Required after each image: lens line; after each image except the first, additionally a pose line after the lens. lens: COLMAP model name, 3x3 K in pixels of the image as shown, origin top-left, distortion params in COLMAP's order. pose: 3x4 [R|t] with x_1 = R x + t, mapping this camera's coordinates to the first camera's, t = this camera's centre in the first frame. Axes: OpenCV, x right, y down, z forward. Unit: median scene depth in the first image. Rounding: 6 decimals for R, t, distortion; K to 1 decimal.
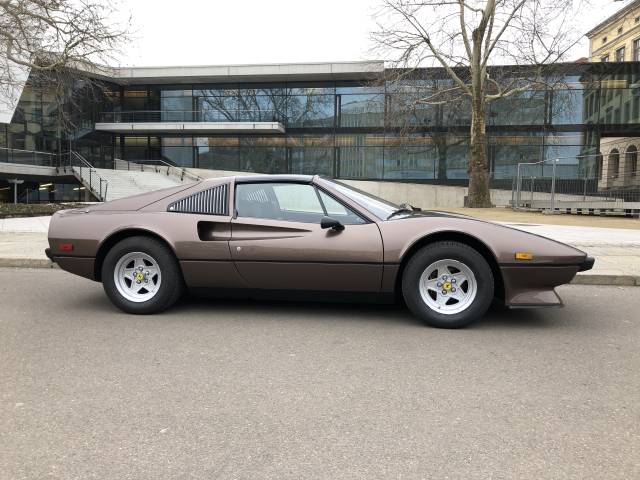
lens RADIAL K [[520.9, 0, 318.4], [0, 520.9, 238.8], [0, 0, 1]] dist [0.041274, -0.038003]
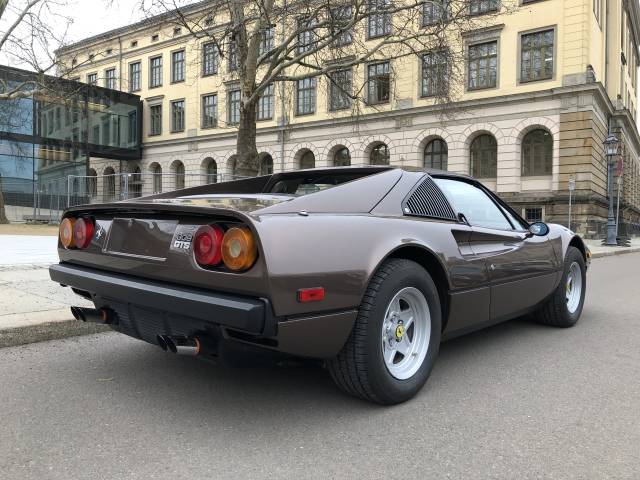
lens RADIAL K [[520.9, 0, 318.4], [0, 520.9, 238.8], [0, 0, 1]] dist [0.041274, -0.038003]
pose [[0.533852, -0.022531, 0.845278, -0.121718], [0.051716, 0.998644, -0.006043, -0.003935], [-0.843995, 0.046941, 0.534293, 0.110471]]
